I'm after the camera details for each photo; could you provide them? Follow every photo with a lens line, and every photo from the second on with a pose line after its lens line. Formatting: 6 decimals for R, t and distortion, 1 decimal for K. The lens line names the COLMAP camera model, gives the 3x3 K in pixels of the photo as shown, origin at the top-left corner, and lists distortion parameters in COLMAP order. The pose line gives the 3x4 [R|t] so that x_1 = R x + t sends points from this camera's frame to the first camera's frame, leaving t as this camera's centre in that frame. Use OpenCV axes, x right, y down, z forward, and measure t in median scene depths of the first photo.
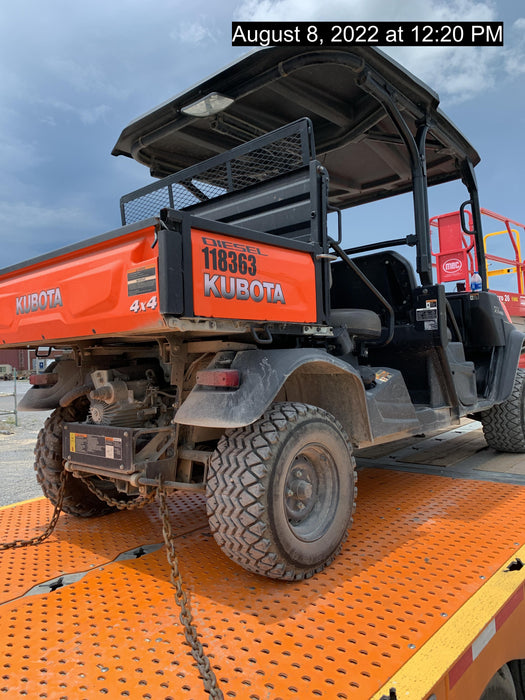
lens RADIAL K [[516.1, 0, 258.0], [0, 516.1, 327.9], [0, 0, 1]] dist [0.041053, 0.000436]
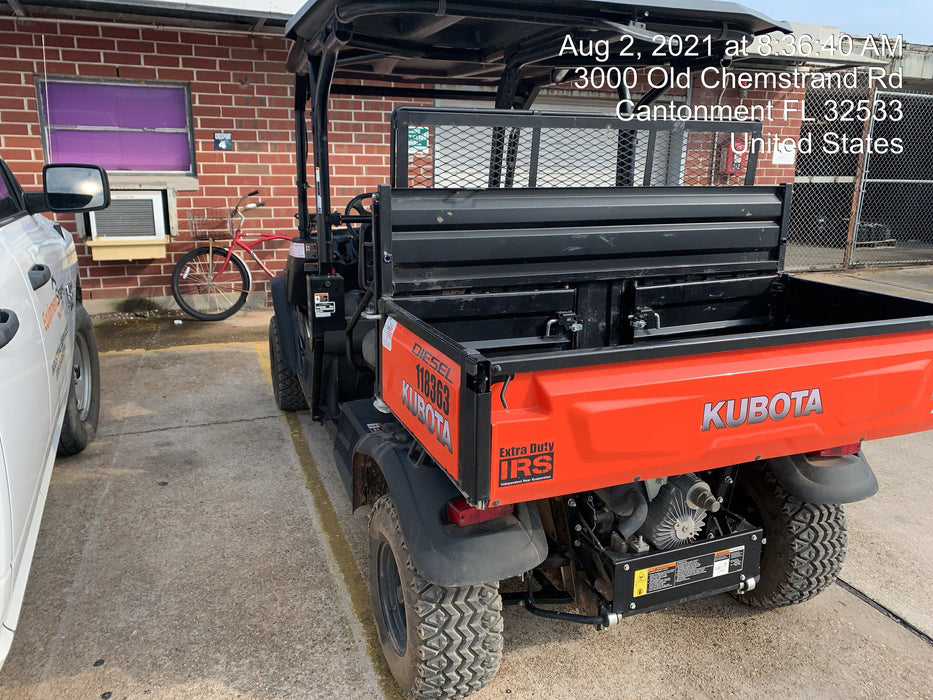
lens RADIAL K [[713.9, 0, 464.0], [0, 713.9, 334.9], [0, 0, 1]] dist [0.001623, -0.005831]
pose [[0.435584, -0.167907, 0.884349, -1.351373], [-0.080394, 0.971266, 0.224008, -0.306833], [-0.896551, -0.168671, 0.409570, 0.985238]]
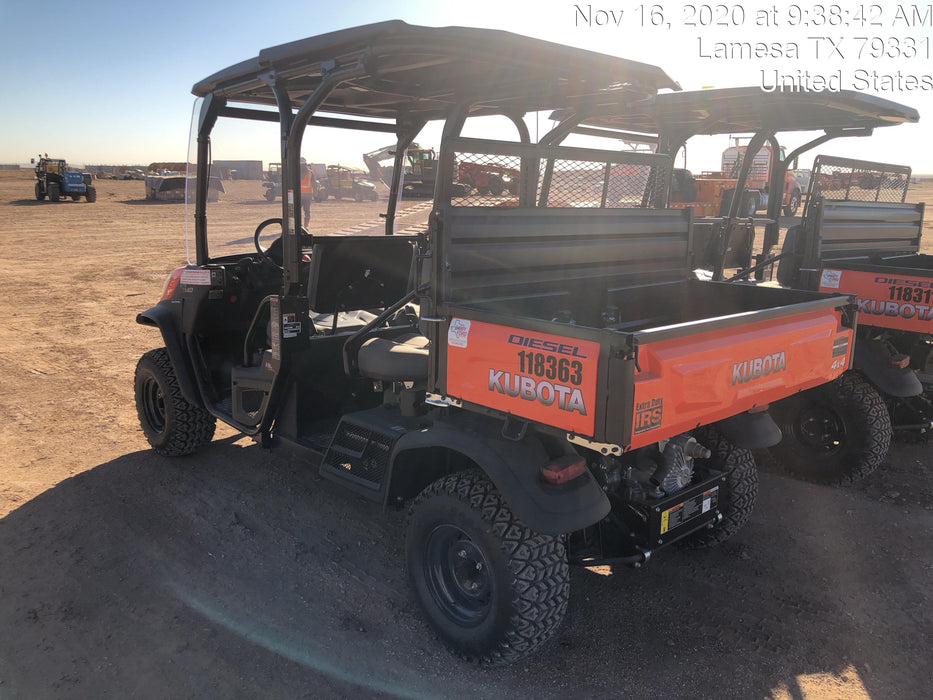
lens RADIAL K [[742.7, 0, 457.1], [0, 742.7, 327.2], [0, 0, 1]] dist [0.001350, -0.001467]
pose [[0.086859, -0.122583, 0.988650, -1.690918], [-0.081767, 0.988175, 0.129708, -0.236661], [-0.992859, -0.092105, 0.075809, 1.414839]]
